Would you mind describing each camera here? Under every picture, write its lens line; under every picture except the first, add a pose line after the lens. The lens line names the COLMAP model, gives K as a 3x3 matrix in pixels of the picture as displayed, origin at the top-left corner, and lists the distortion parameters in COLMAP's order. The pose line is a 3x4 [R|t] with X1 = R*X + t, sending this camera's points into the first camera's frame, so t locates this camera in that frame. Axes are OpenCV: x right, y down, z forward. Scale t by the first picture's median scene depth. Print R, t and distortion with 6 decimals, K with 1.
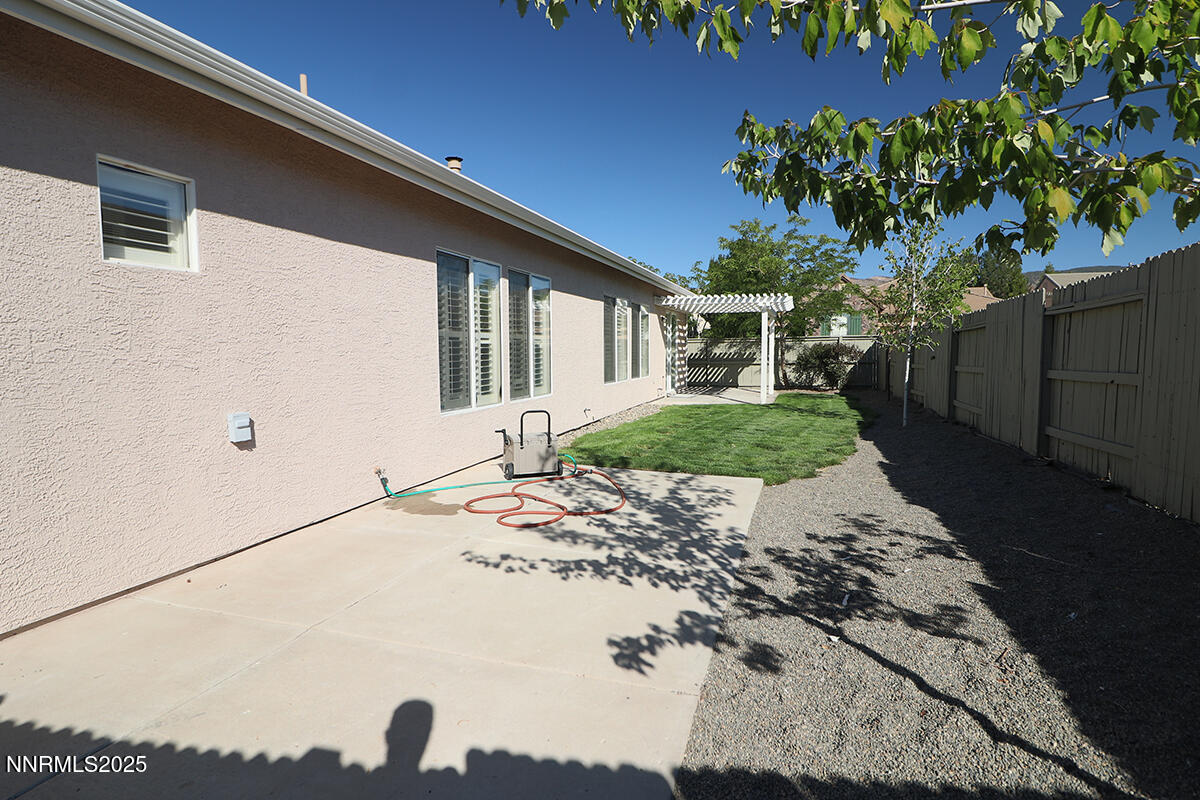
lens RADIAL K [[621.7, 0, 601.8], [0, 621.7, 398.1], [0, 0, 1]] dist [-0.002483, -0.004955]
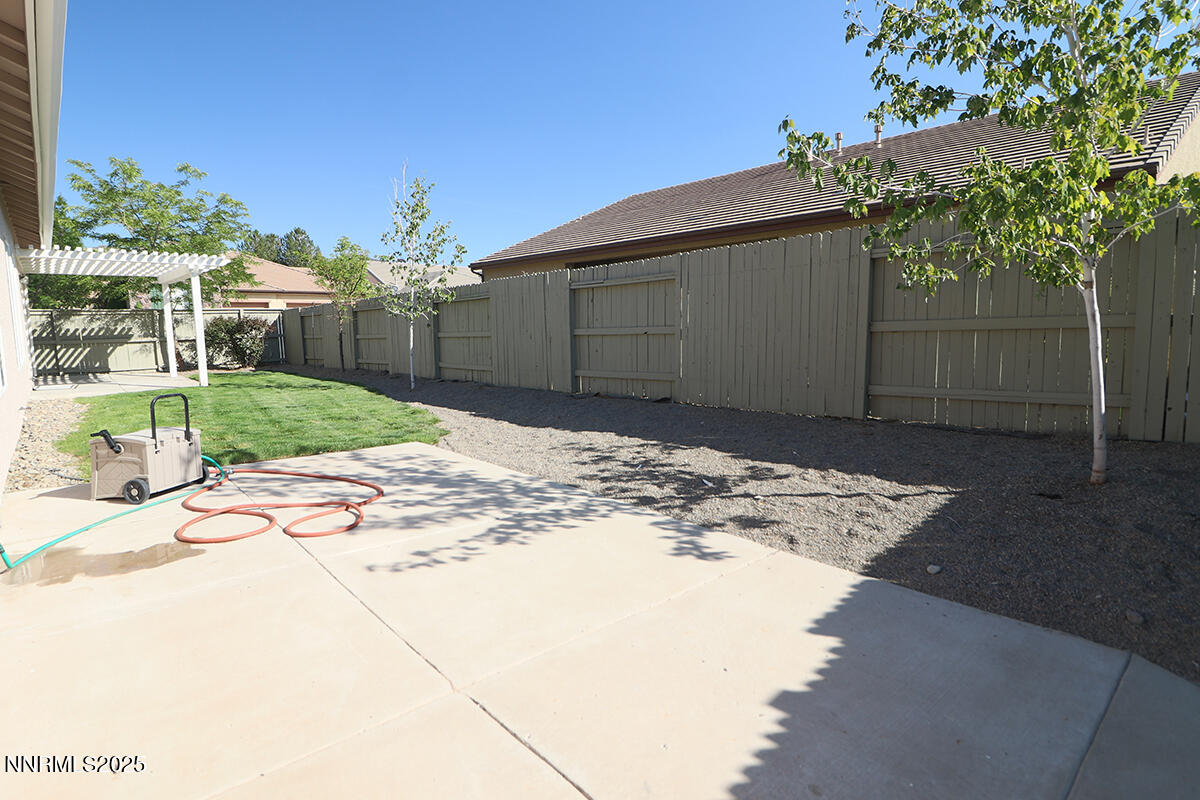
lens RADIAL K [[621.7, 0, 600.1], [0, 621.7, 398.7], [0, 0, 1]] dist [-0.002483, -0.004955]
pose [[0.503614, -0.102936, 0.857774, -0.723855], [0.075513, 0.994321, 0.074987, 0.015260], [-0.860622, 0.027009, 0.508527, 0.401095]]
